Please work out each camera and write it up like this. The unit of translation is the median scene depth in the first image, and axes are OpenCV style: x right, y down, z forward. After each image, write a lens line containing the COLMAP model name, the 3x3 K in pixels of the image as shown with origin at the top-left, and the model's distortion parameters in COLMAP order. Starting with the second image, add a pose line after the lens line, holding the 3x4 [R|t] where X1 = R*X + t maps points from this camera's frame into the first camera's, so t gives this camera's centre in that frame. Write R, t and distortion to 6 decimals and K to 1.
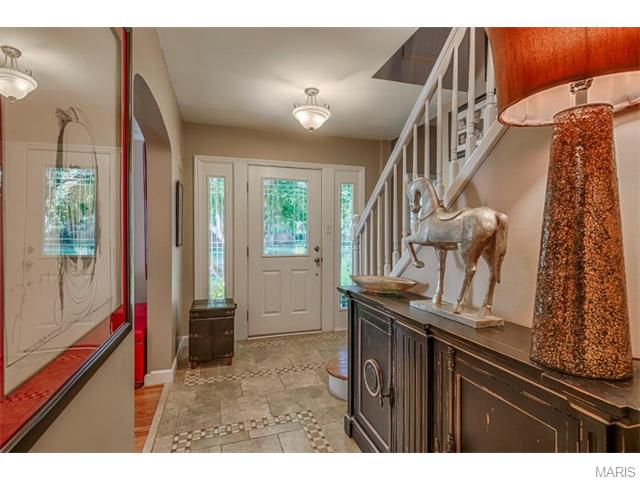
lens RADIAL K [[329.2, 0, 320.0], [0, 329.2, 240.0], [0, 0, 1]] dist [0.001014, 0.000005]
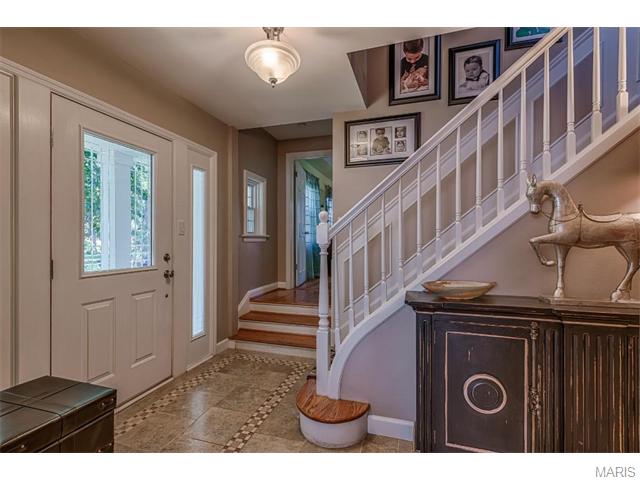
lens RADIAL K [[301.0, 0, 318.7], [0, 301.0, 241.3], [0, 0, 1]] dist [-0.002075, -0.000196]
pose [[0.569219, -0.002672, 0.822182, -0.336869], [0.010630, 0.999935, -0.004109, -0.000531], [-0.822117, 0.011079, 0.569210, 0.394950]]
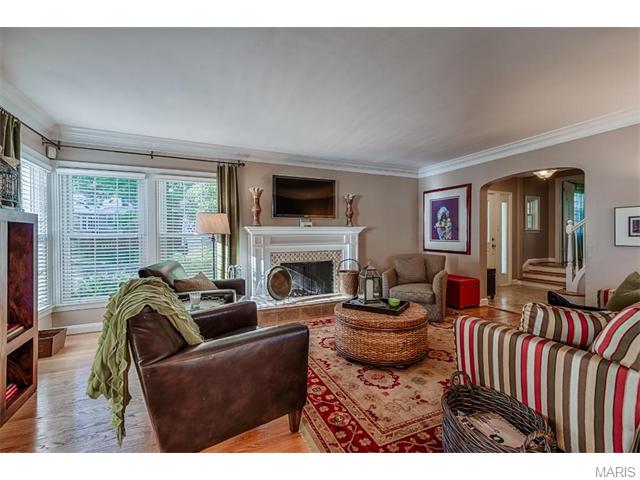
lens RADIAL K [[274.7, 0, 320.0], [0, 274.7, 240.0], [0, 0, 1]] dist [0.002087, -0.000218]
pose [[0.991485, -0.013382, 0.129530, -1.110131], [0.013565, 0.999908, -0.000527, 0.018561], [-0.129511, 0.002279, 0.991575, -0.331157]]
